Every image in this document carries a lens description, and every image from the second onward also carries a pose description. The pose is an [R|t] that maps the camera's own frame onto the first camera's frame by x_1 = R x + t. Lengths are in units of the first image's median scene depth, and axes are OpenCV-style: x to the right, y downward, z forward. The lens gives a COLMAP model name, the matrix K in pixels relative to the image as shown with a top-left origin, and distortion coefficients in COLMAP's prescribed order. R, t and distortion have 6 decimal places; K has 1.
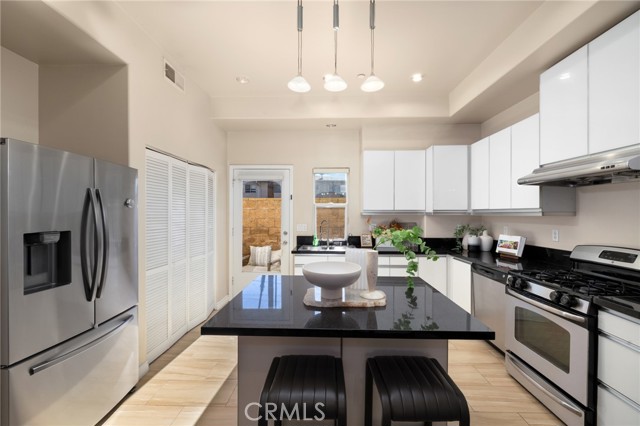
lens RADIAL K [[277.1, 0, 326.9], [0, 277.1, 213.9], [0, 0, 1]] dist [-0.004321, -0.000257]
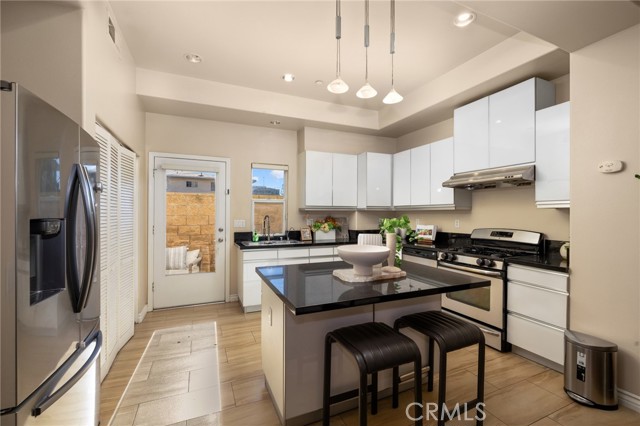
lens RADIAL K [[277.1, 0, 327.0], [0, 277.1, 211.3], [0, 0, 1]] dist [-0.004321, -0.000257]
pose [[0.900538, 0.006193, 0.434734, -0.299634], [-0.000948, 0.999924, -0.012282, 0.024441], [-0.434777, 0.010648, 0.900475, 0.006679]]
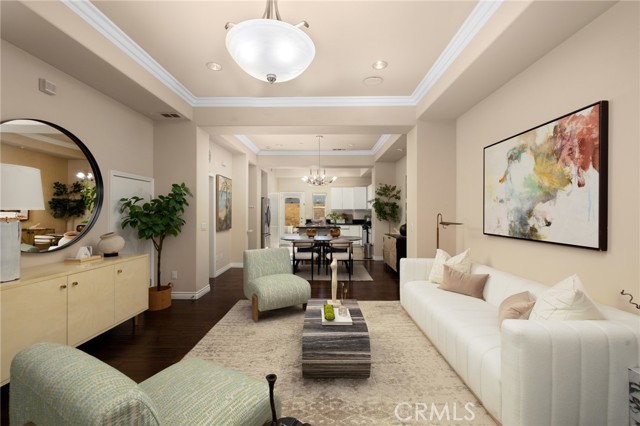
lens RADIAL K [[277.1, 0, 322.7], [0, 277.1, 211.0], [0, 0, 1]] dist [-0.004321, -0.000257]
pose [[0.999996, 0.002720, -0.000542, 0.057227], [-0.002727, 0.999914, -0.012831, 0.045339], [0.000507, 0.012833, 0.999918, -1.993156]]
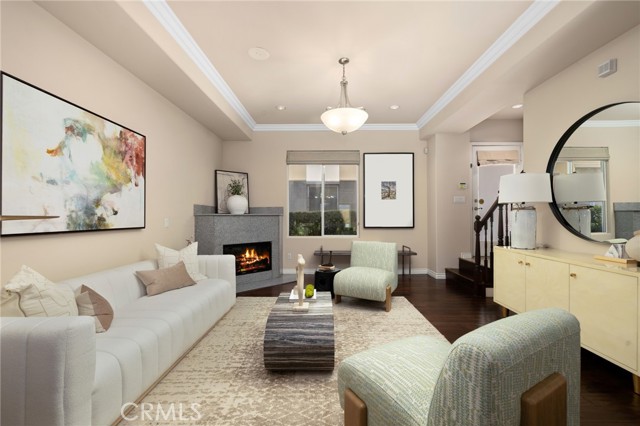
lens RADIAL K [[277.1, 0, 326.9], [0, 277.1, 215.8], [0, 0, 1]] dist [-0.004321, -0.000257]
pose [[-0.999671, -0.002161, -0.025574, 0.042464], [-0.002308, 0.999981, 0.005718, 0.069122], [0.025562, 0.005775, -0.999657, -0.536153]]
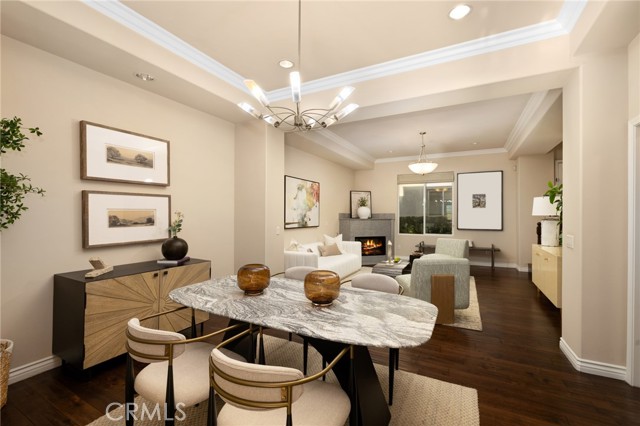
lens RADIAL K [[277.1, 0, 315.7], [0, 277.1, 216.6], [0, 0, 1]] dist [-0.004321, -0.000257]
pose [[-0.886181, -0.007056, 0.463286, -0.240860], [-0.000649, 0.999902, 0.013987, 0.021725], [-0.463339, 0.012094, -0.886098, 0.229222]]
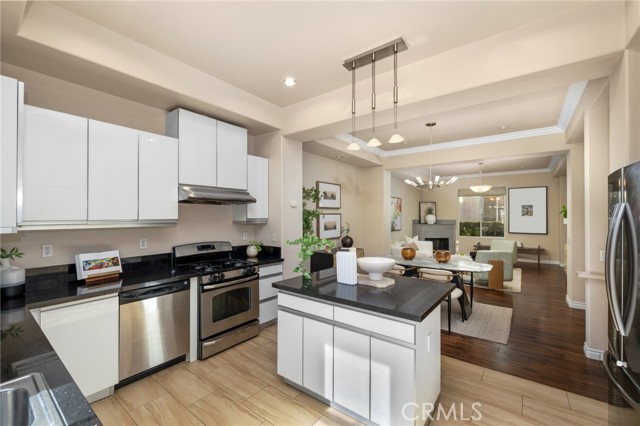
lens RADIAL K [[277.1, 0, 320.8], [0, 277.1, 210.6], [0, 0, 1]] dist [-0.004321, -0.000257]
pose [[-0.813578, 0.004266, 0.581441, -0.299081], [-0.003529, 0.999918, -0.012274, -0.032299], [-0.581446, -0.012038, -0.813496, 1.130434]]
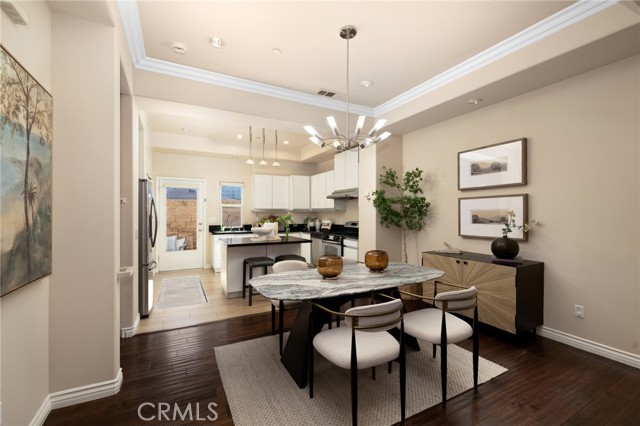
lens RADIAL K [[277.1, 0, 326.5], [0, 277.1, 212.8], [0, 0, 1]] dist [-0.004321, -0.000257]
pose [[0.872689, 0.002128, 0.488272, -0.365133], [0.001864, 0.999969, -0.007688, 0.029641], [-0.488273, 0.007619, 0.872658, -0.815651]]
